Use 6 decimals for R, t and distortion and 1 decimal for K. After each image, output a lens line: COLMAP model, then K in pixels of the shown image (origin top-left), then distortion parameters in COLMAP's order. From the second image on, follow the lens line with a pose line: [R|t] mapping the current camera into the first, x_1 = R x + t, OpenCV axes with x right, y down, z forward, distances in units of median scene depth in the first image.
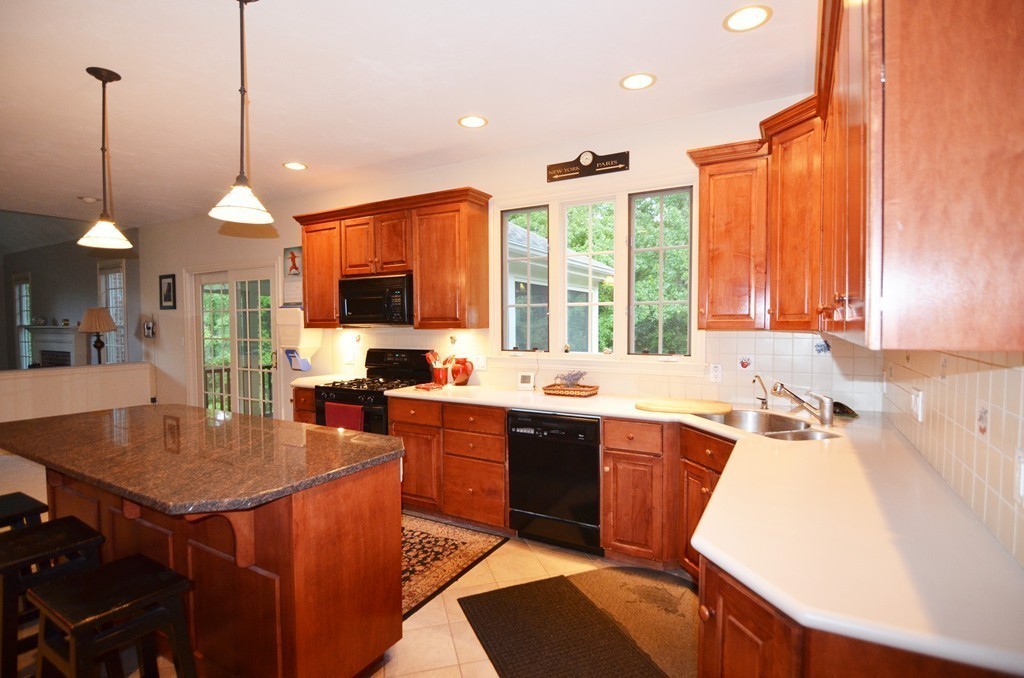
lens RADIAL K [[502.5, 0, 514.3], [0, 502.5, 339.3], [0, 0, 1]] dist [-0.001330, -0.000415]
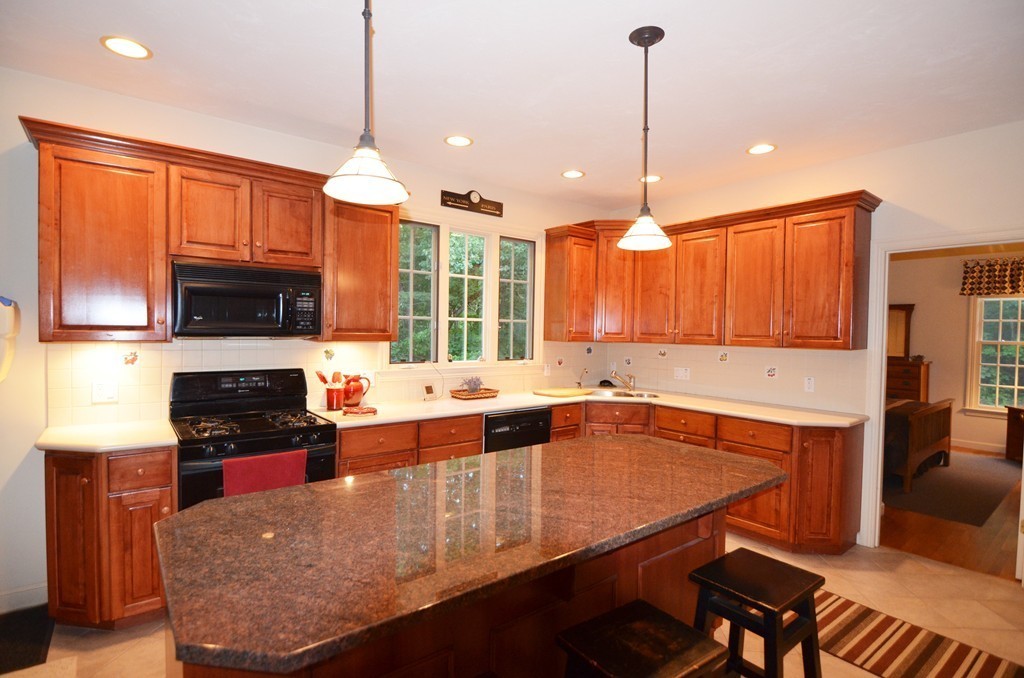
lens RADIAL K [[502.5, 0, 514.3], [0, 502.5, 339.3], [0, 0, 1]] dist [-0.001330, -0.000415]
pose [[0.371832, -0.003997, 0.928291, -0.865559], [0.014987, 0.999886, -0.001698, -0.019896], [-0.928179, 0.014544, 0.371849, 0.448316]]
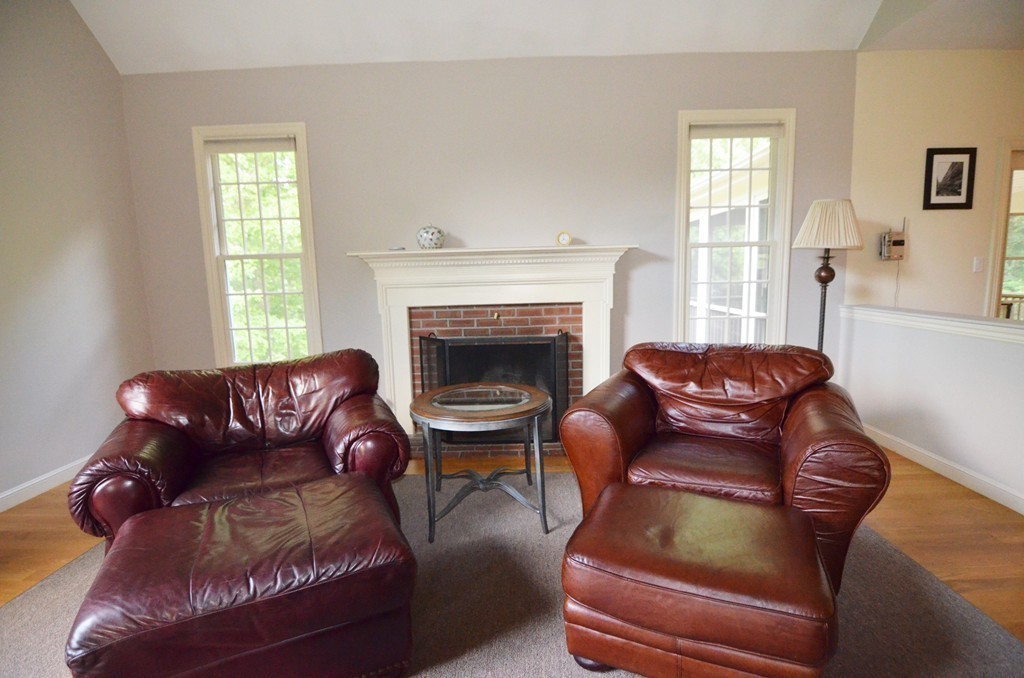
lens RADIAL K [[502.5, 0, 514.3], [0, 502.5, 339.3], [0, 0, 1]] dist [-0.001330, -0.000415]
pose [[0.866101, -0.083286, 0.492881, -2.441601], [0.036312, 0.993900, 0.104139, 0.020820], [-0.498548, -0.072297, 0.863842, 1.255439]]
